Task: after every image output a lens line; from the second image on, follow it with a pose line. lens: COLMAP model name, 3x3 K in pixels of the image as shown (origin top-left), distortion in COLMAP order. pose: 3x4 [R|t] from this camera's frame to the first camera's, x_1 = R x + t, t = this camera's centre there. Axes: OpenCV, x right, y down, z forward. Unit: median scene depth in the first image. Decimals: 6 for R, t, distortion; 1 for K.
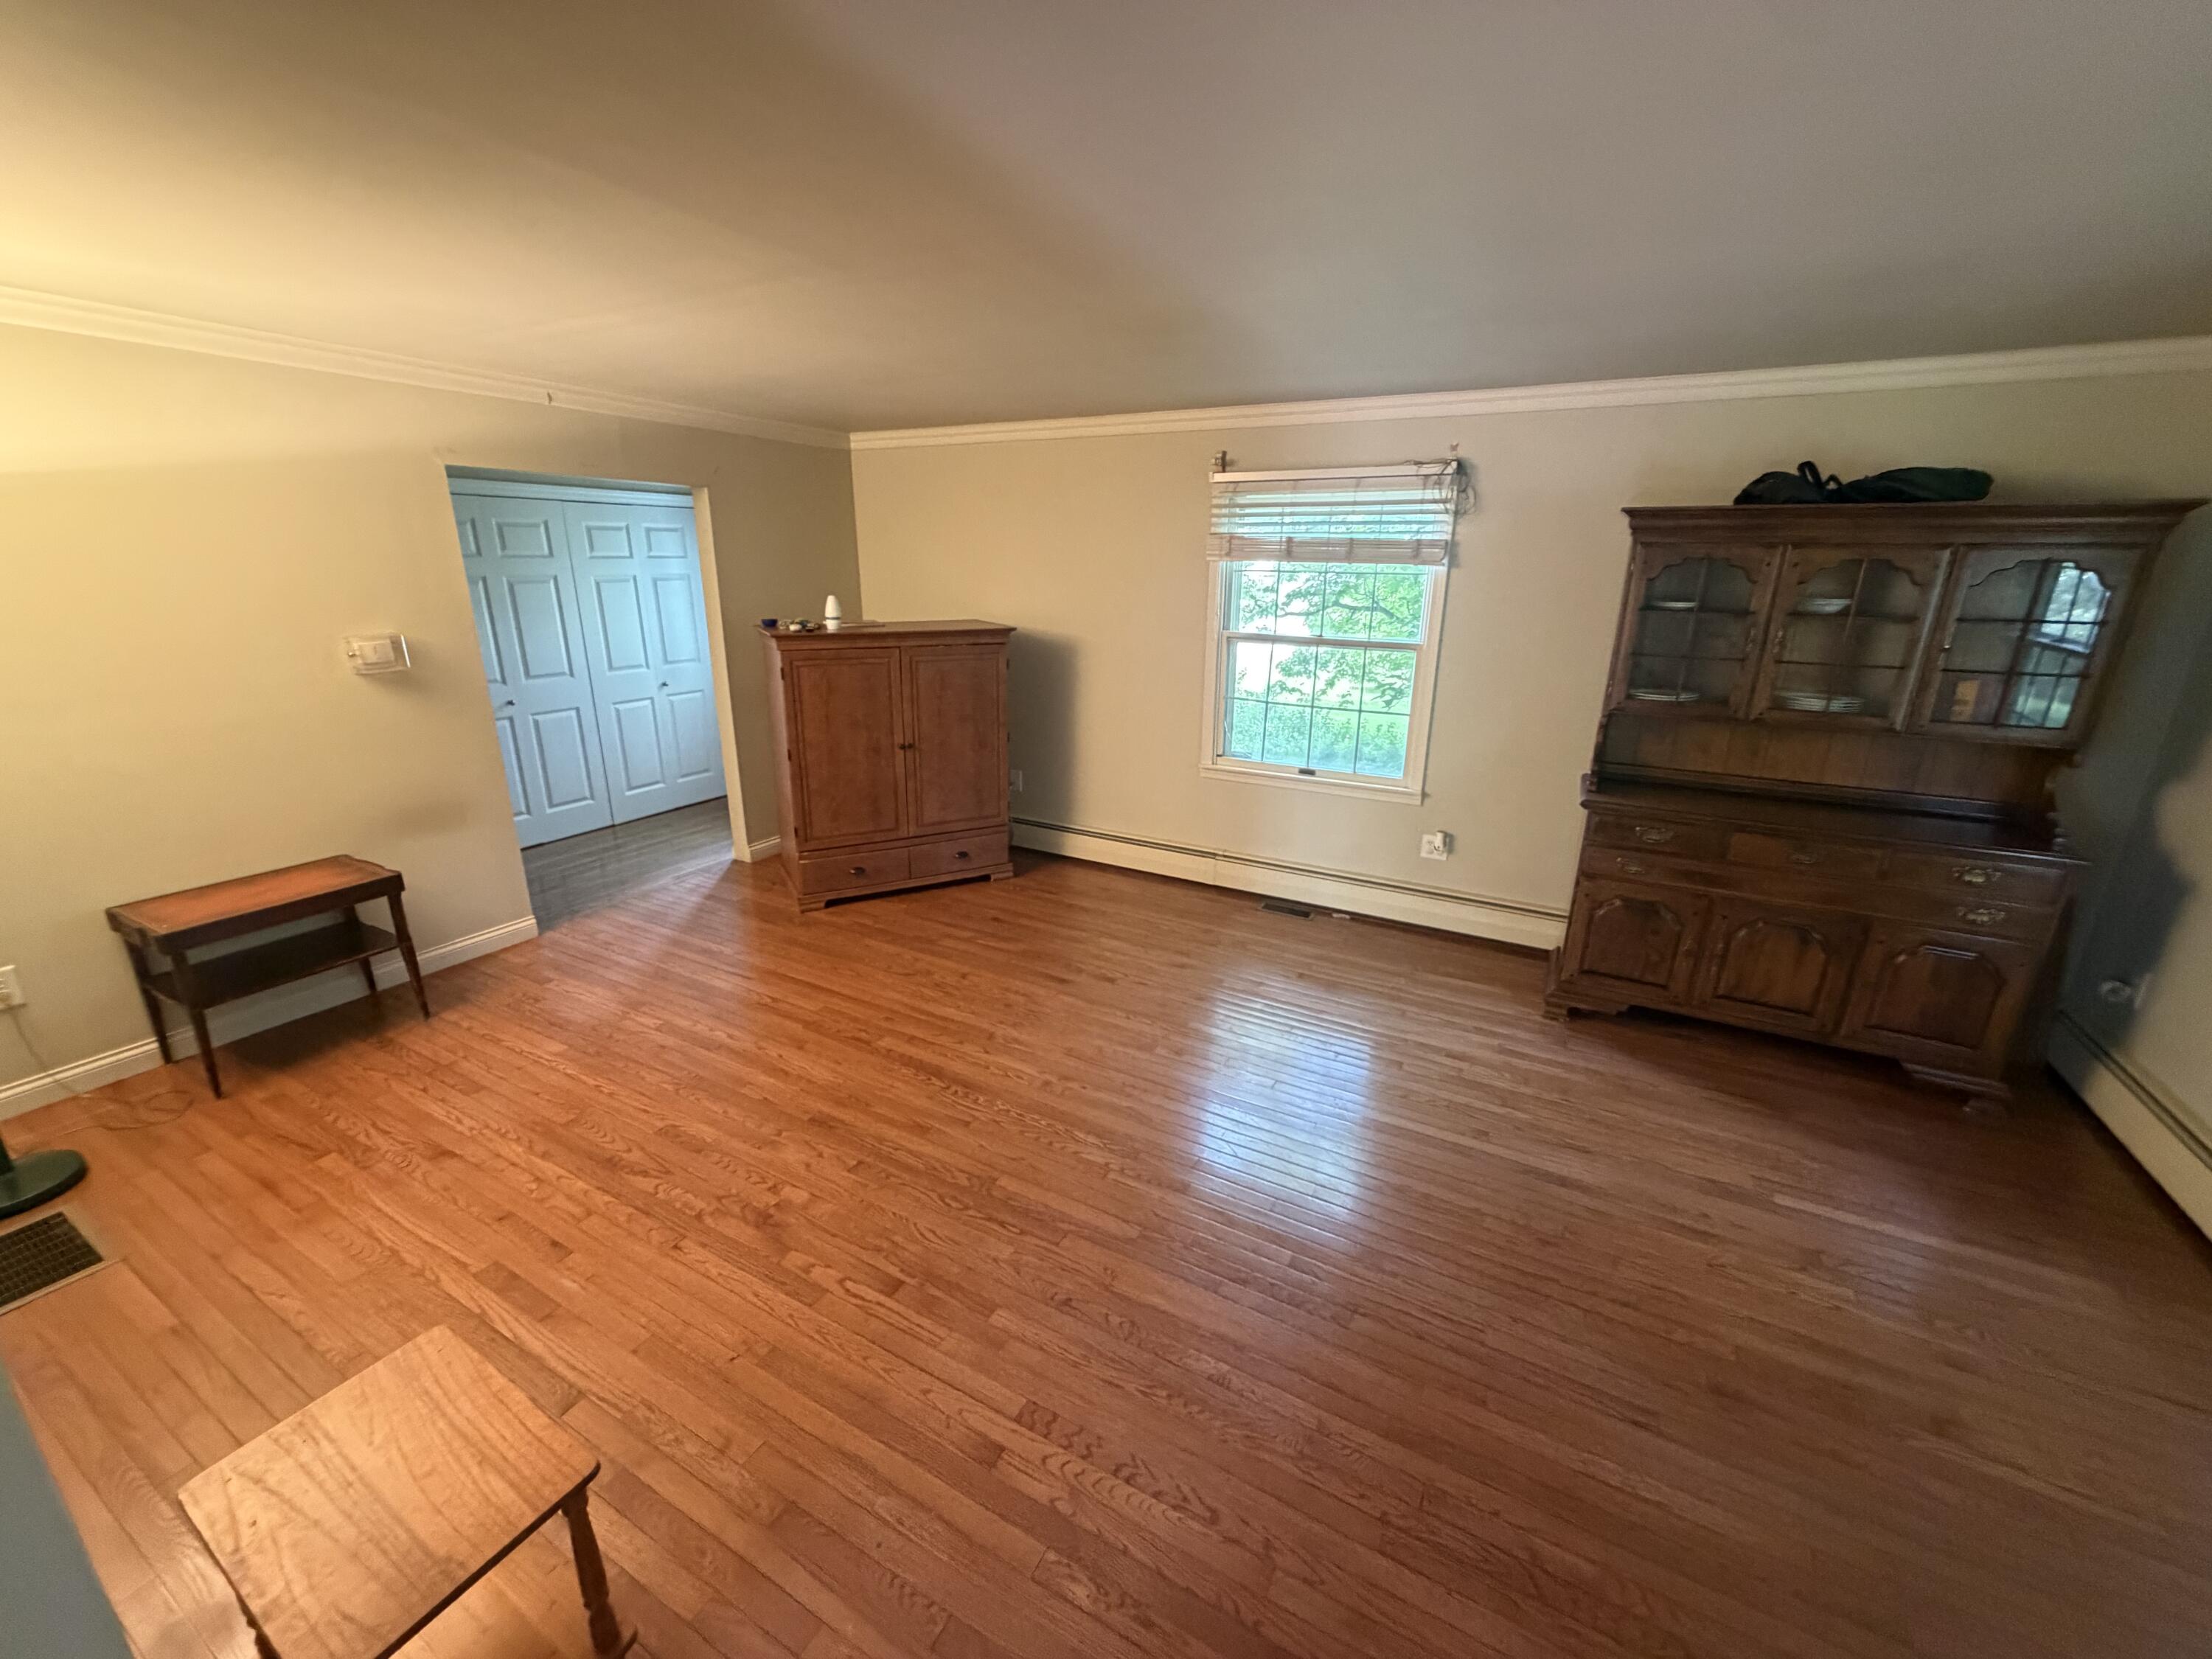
lens RADIAL K [[877.2, 0, 1100.2], [0, 877.2, 826.0], [0, 0, 1]] dist [-0.003750, -0.000150]
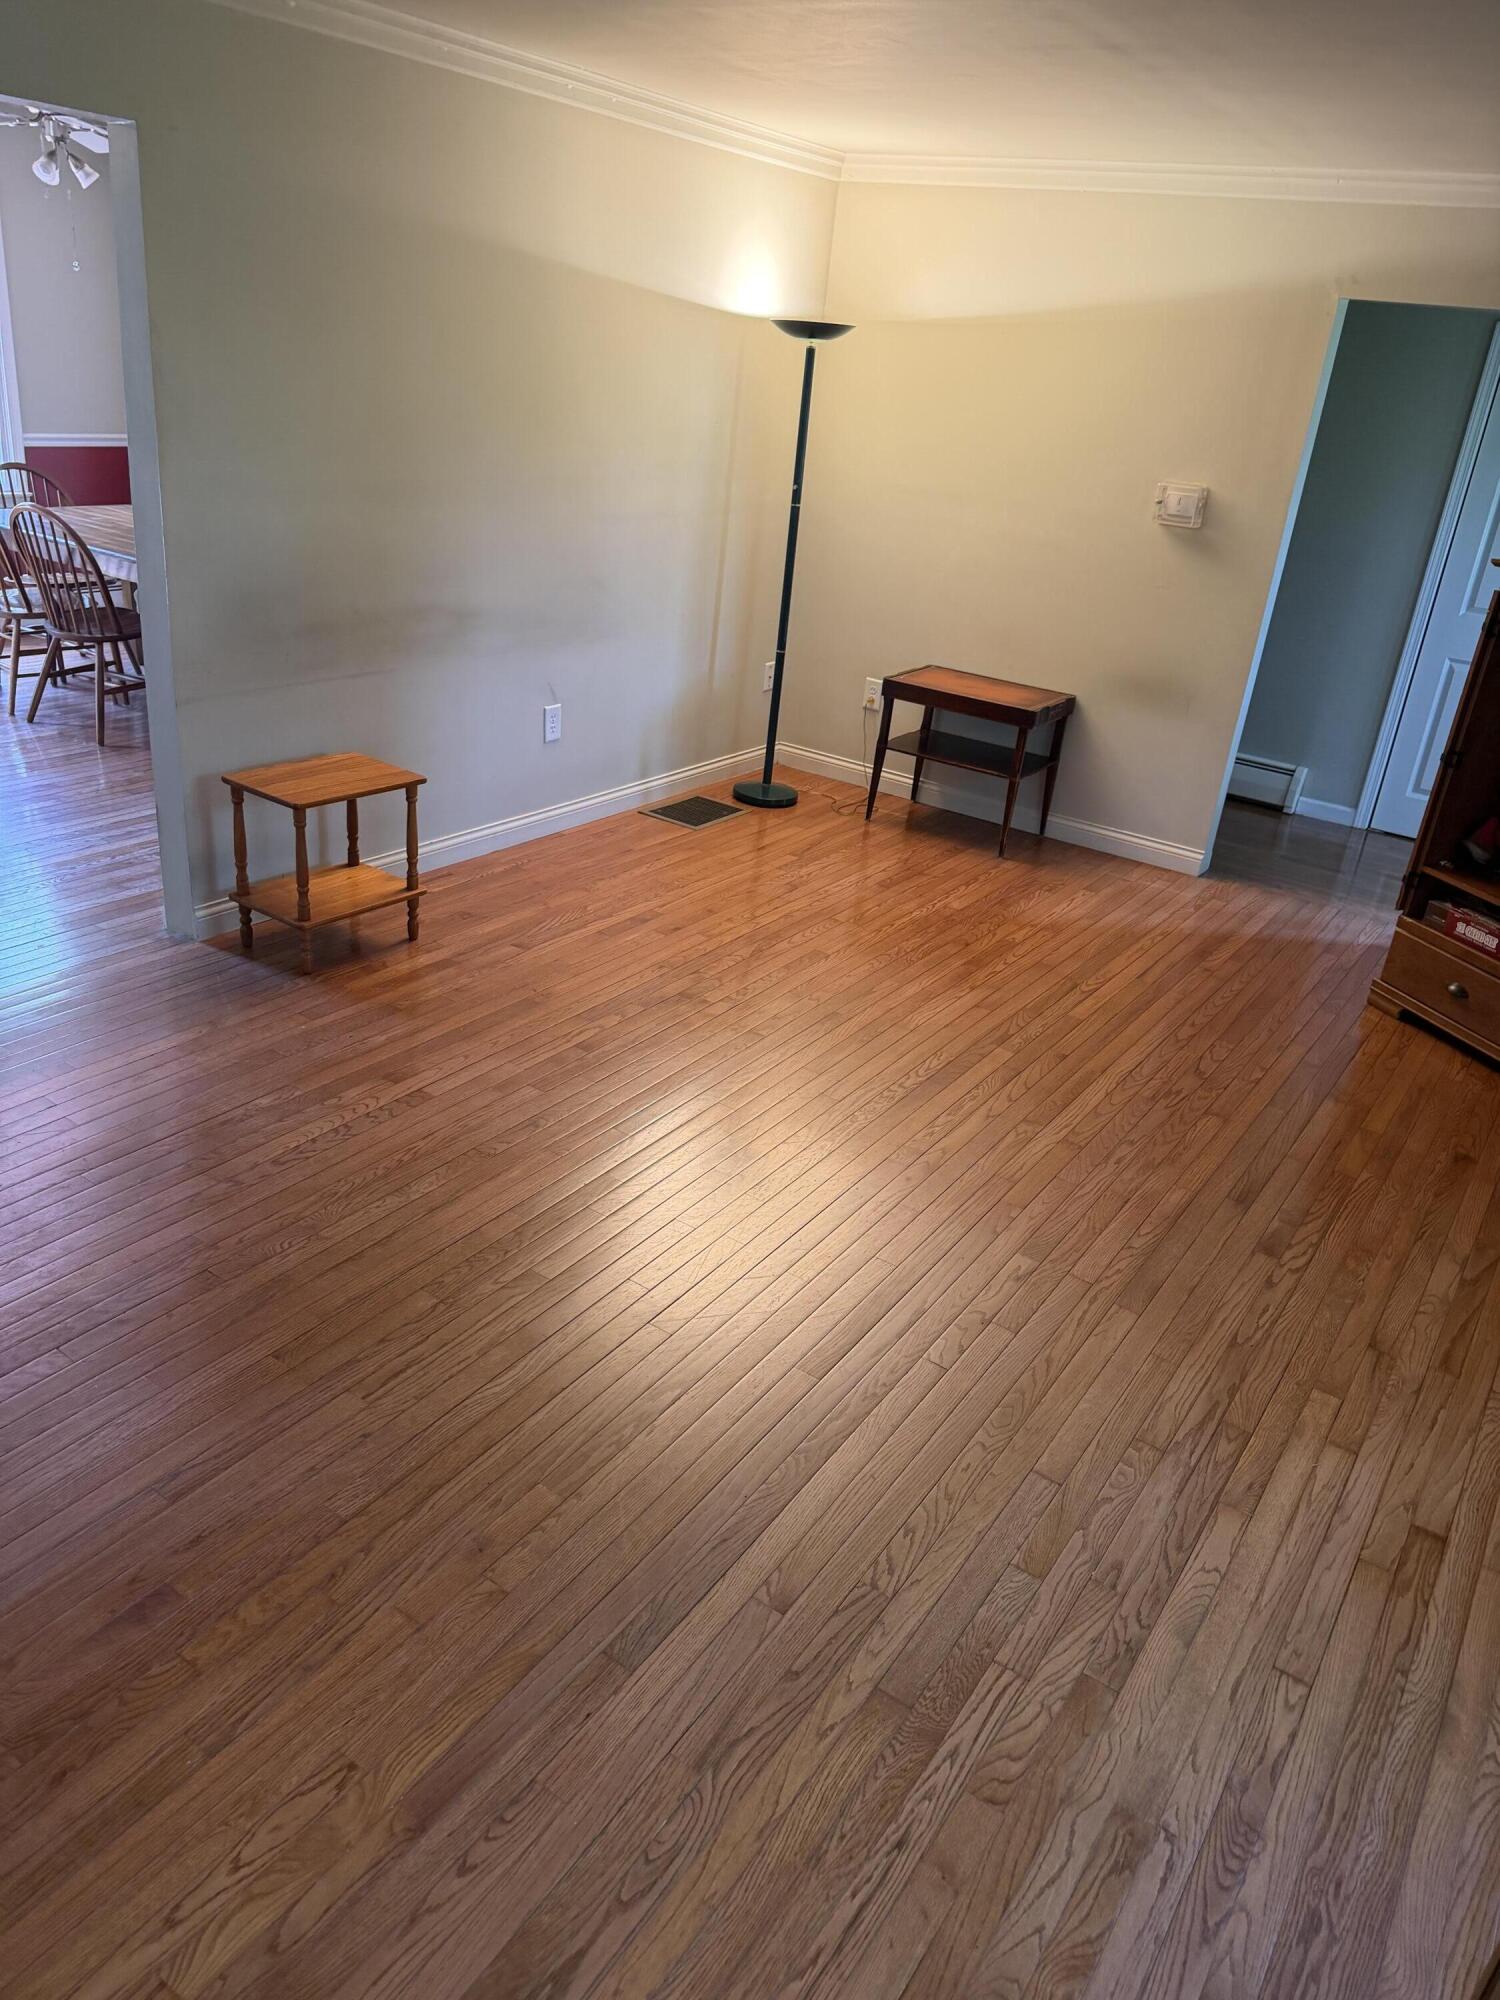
lens RADIAL K [[1428.0, 0, 748.3], [0, 1428.0, 1010.1], [0, 0, 1]] dist [0.024089, -0.051672]
pose [[-0.089969, 0.396437, -0.913643, 0.877953], [-0.381008, 0.833880, 0.399346, -0.191053], [0.920184, 0.384035, 0.076022, 0.686788]]
